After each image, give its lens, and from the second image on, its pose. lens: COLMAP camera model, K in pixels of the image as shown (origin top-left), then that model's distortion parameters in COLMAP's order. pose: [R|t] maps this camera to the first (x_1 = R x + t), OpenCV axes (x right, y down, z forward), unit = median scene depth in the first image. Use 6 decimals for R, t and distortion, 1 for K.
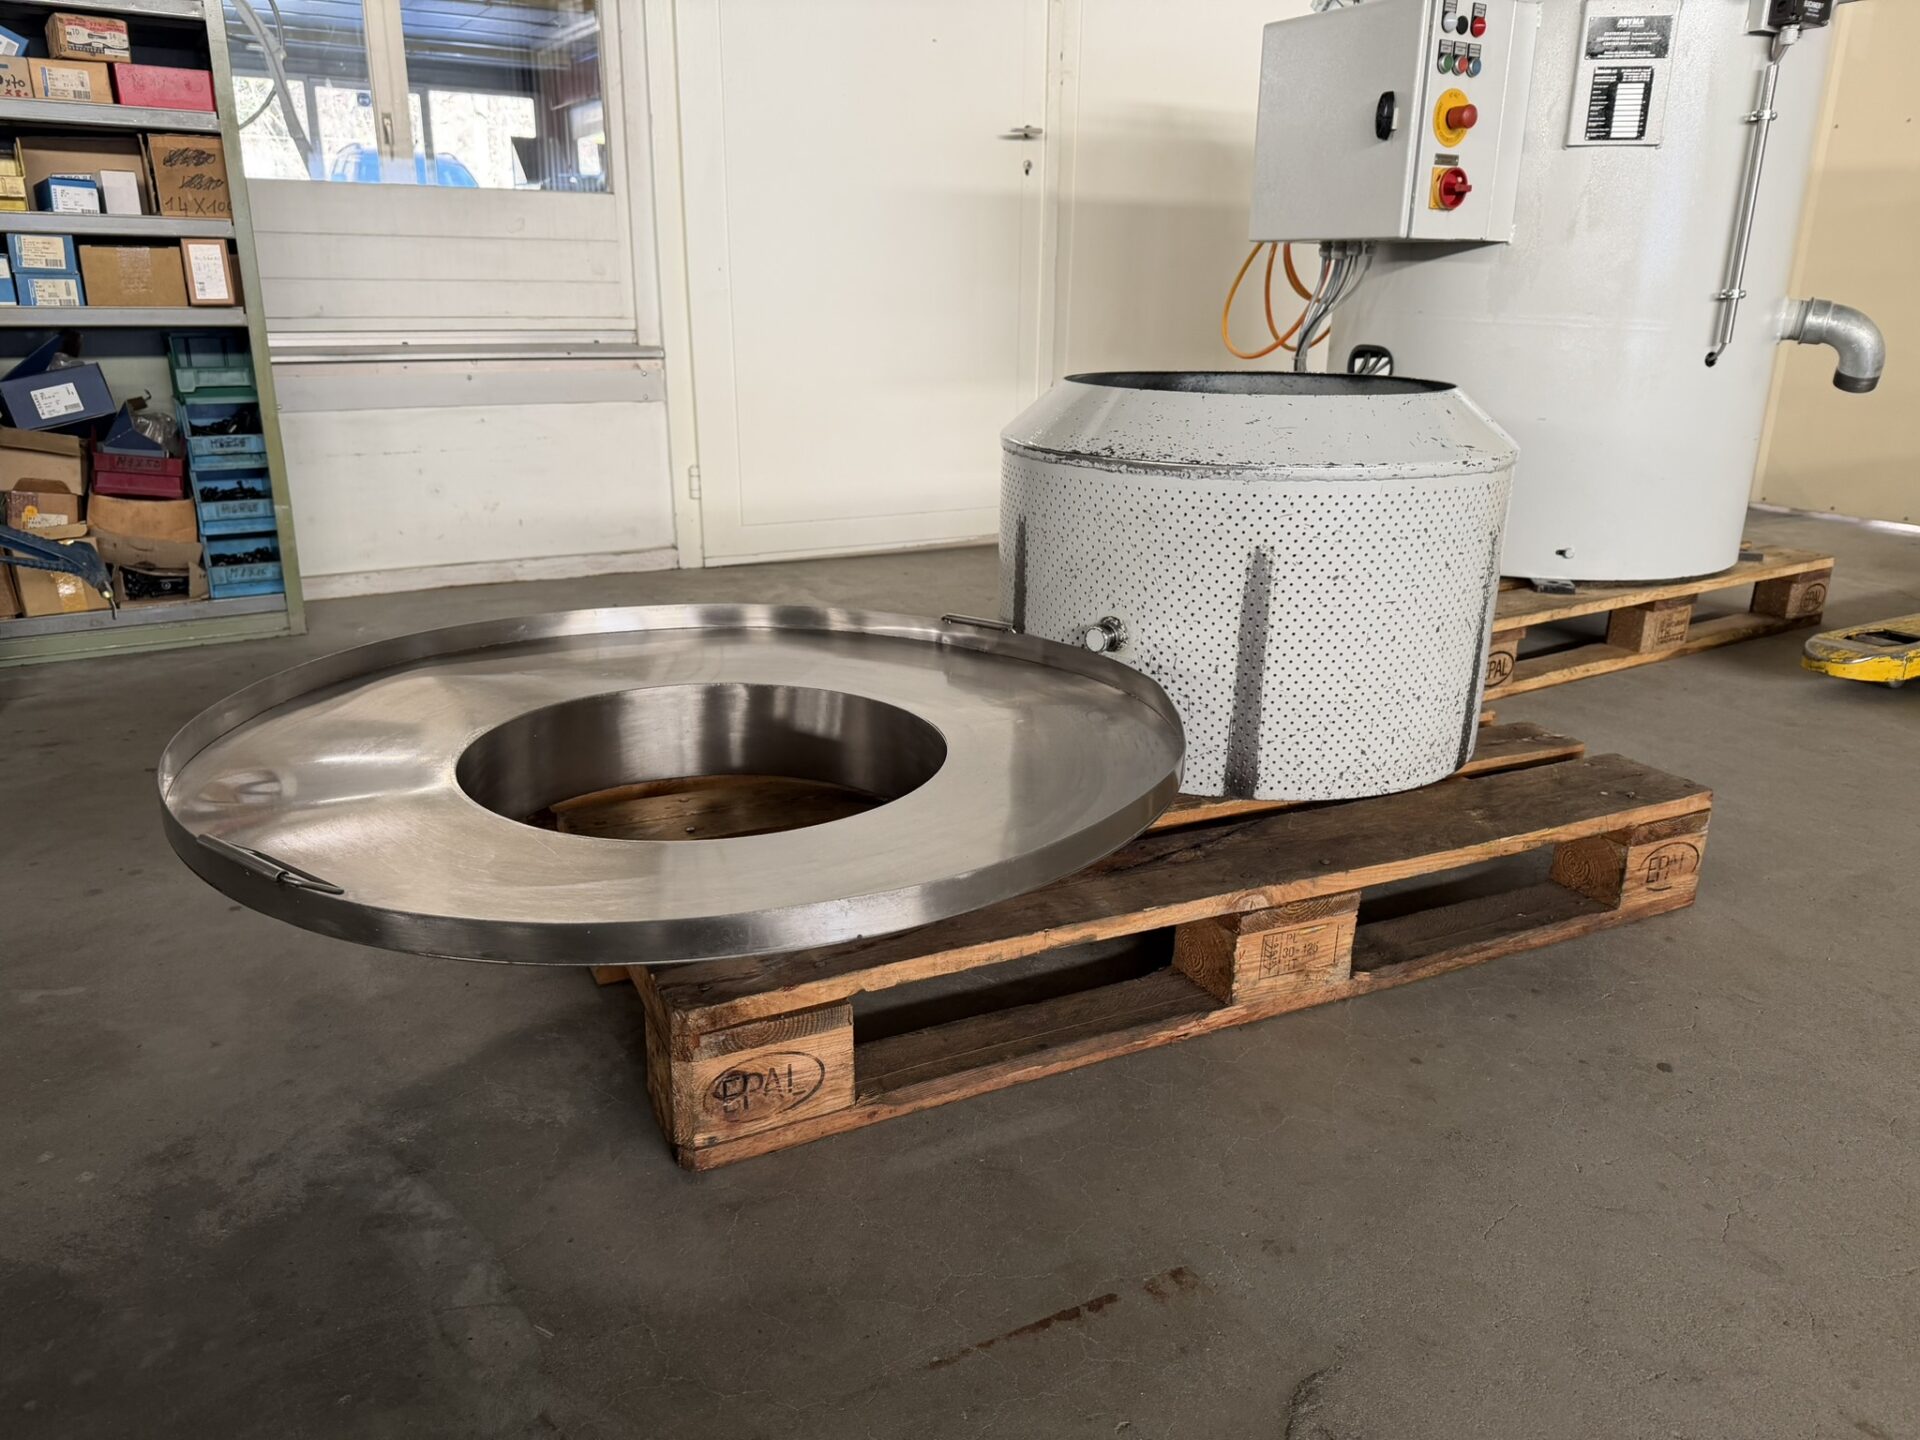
lens RADIAL K [[1382.6, 0, 959.7], [0, 1382.6, 740.8], [0, 0, 1]] dist [0.002229, -0.006053]
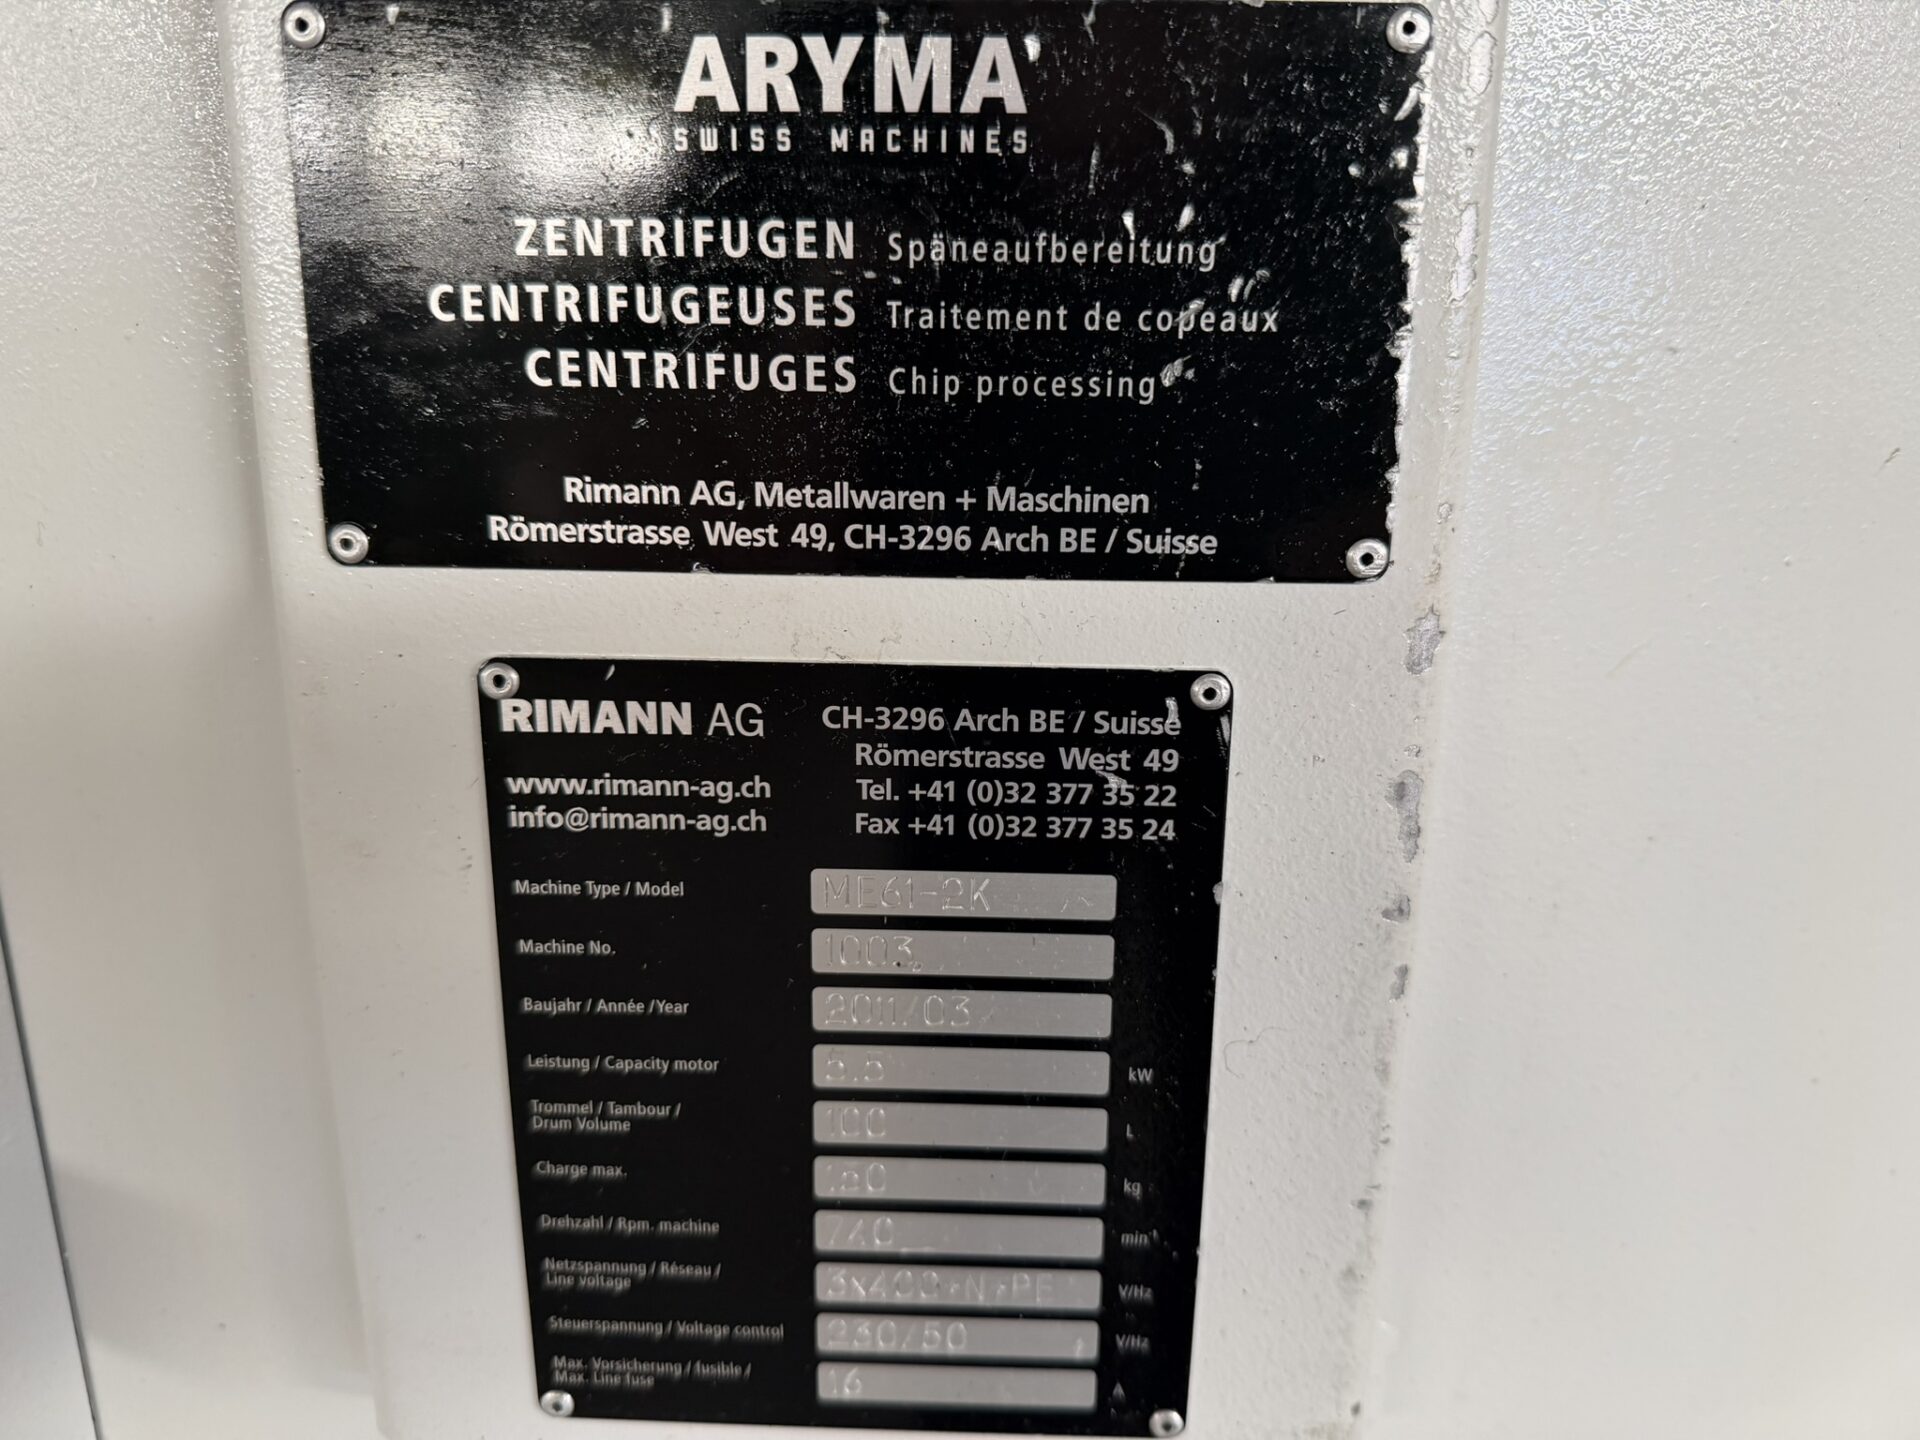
lens RADIAL K [[1346.1, 0, 960.0], [0, 1346.1, 720.0], [0, 0, 1]] dist [0.146154, -0.373526]
pose [[0.979825, -0.048775, 0.193812, 0.468637], [0.060270, 0.996728, -0.053859, -0.476659], [-0.190551, 0.064454, 0.979559, 0.920247]]
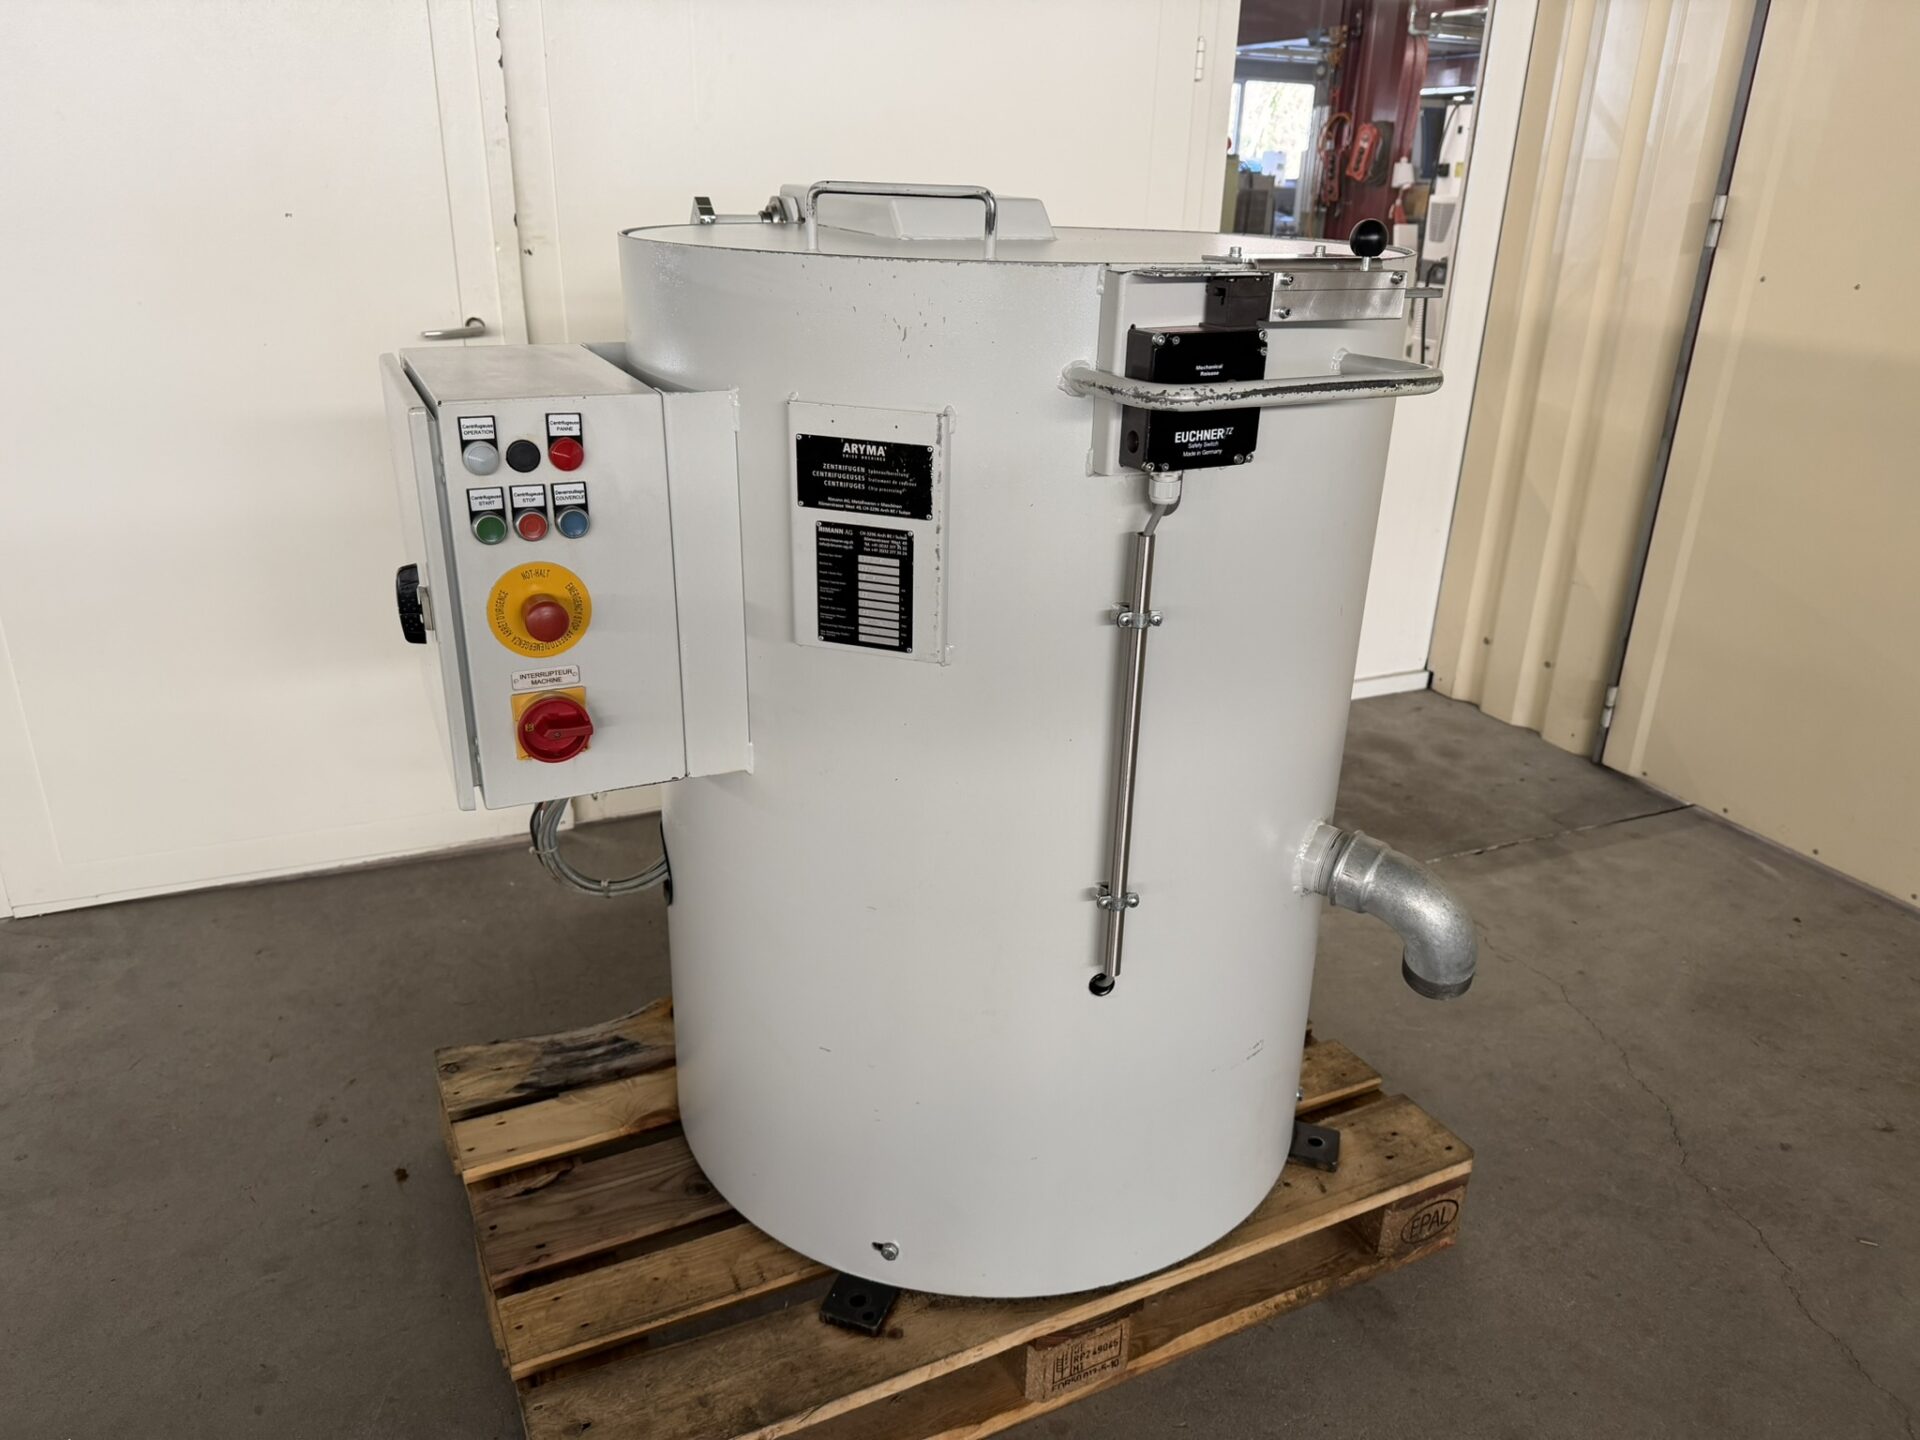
lens RADIAL K [[1346.1, 0, 957.9], [0, 1346.1, 731.9], [0, 0, 1]] dist [0.137003, -0.211032]
pose [[0.994076, 0.052821, -0.094992, 0.566574], [-0.046782, 0.996806, 0.064718, -0.440171], [0.098107, -0.059890, 0.993372, 0.474820]]
